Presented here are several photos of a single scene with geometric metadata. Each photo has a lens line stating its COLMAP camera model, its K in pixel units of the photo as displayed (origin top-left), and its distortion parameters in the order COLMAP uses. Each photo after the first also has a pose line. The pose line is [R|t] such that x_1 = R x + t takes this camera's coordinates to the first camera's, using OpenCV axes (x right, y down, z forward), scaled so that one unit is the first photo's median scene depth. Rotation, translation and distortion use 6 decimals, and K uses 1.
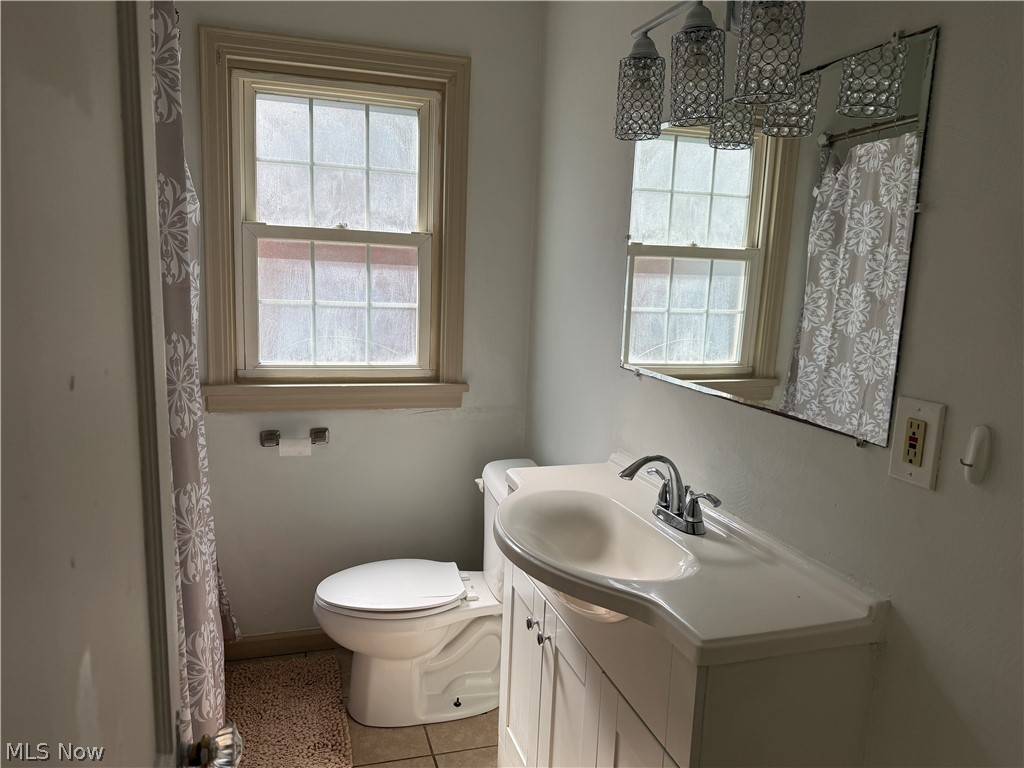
lens RADIAL K [[729.2, 0, 509.6], [0, 729.2, 386.8], [0, 0, 1]] dist [0.059548, -0.075426]
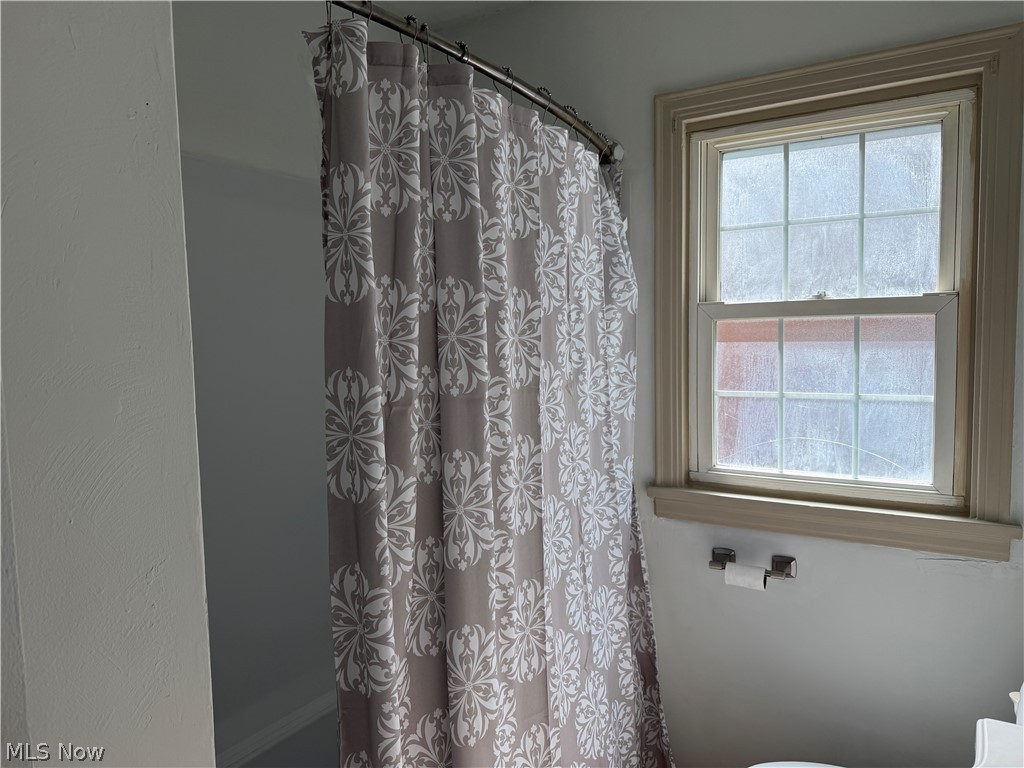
lens RADIAL K [[729.2, 0, 512.9], [0, 729.2, 385.5], [0, 0, 1]] dist [0.059548, -0.075426]
pose [[0.657821, 0.005486, -0.753154, 0.139184], [-0.072904, 0.995742, -0.056423, -0.059069], [0.749638, 0.092024, 0.655420, 0.263804]]
